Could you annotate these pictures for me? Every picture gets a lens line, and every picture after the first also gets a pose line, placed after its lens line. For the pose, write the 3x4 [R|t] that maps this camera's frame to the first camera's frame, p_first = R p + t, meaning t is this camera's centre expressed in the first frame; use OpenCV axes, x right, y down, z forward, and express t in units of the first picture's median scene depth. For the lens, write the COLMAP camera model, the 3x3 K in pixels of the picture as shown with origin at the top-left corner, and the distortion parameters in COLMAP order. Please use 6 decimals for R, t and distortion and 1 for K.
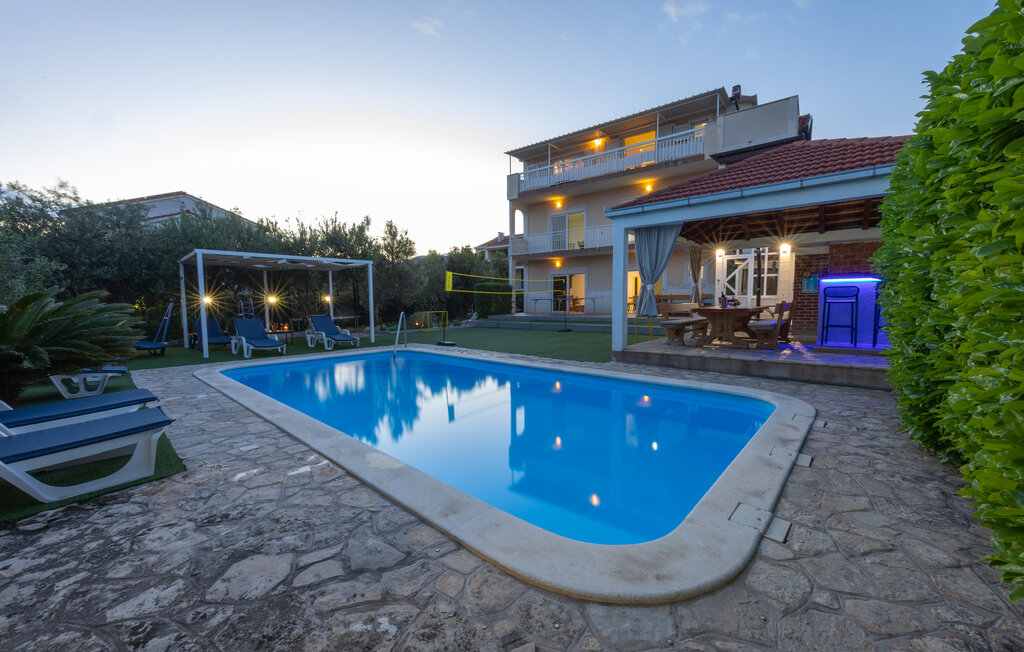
lens RADIAL K [[404.5, 0, 513.4], [0, 404.5, 329.7], [0, 0, 1]] dist [-0.002032, 0.000121]
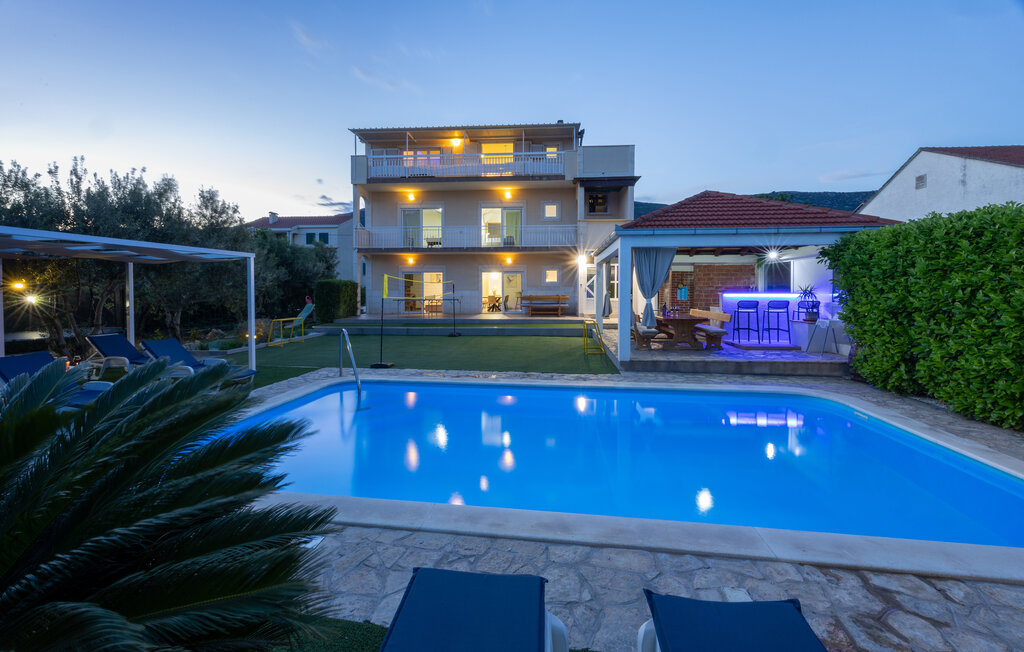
lens RADIAL K [[404.5, 0, 525.6], [0, 404.5, 298.9], [0, 0, 1]] dist [-0.002032, 0.000121]
pose [[0.820912, -0.003455, 0.571044, -0.263038], [0.034671, 0.998439, -0.043801, -0.033997], [-0.570001, 0.055755, 0.819750, 0.128990]]
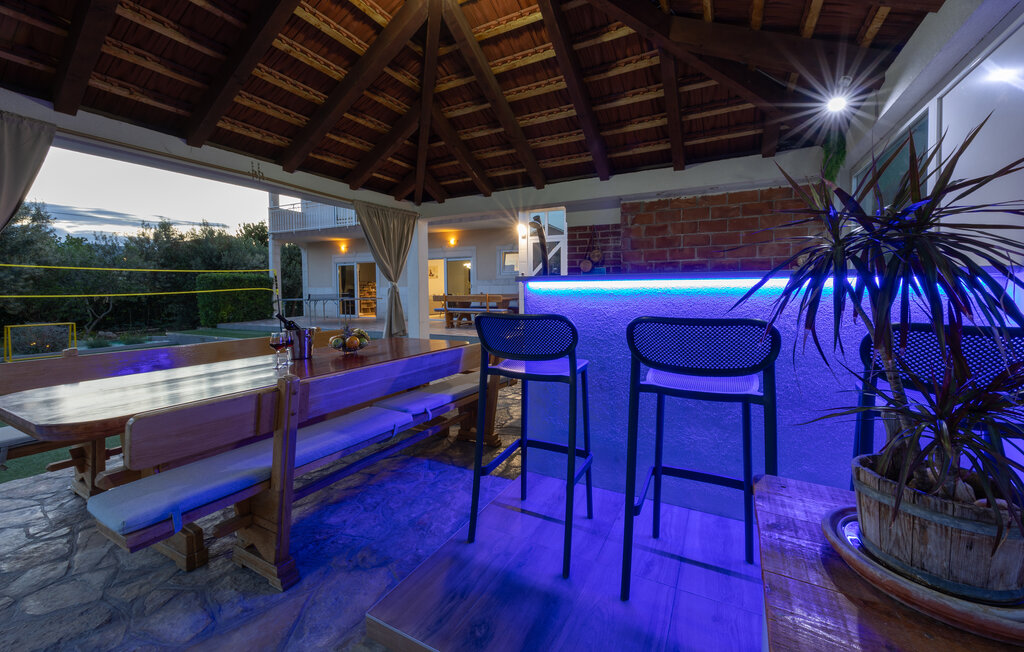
lens RADIAL K [[404.5, 0, 513.8], [0, 404.5, 321.5], [0, 0, 1]] dist [-0.002032, 0.000121]
pose [[0.974756, -0.015684, 0.222723, 0.321906], [0.014648, 0.999873, 0.006303, -0.045279], [-0.222793, -0.002881, 0.974861, 0.329420]]
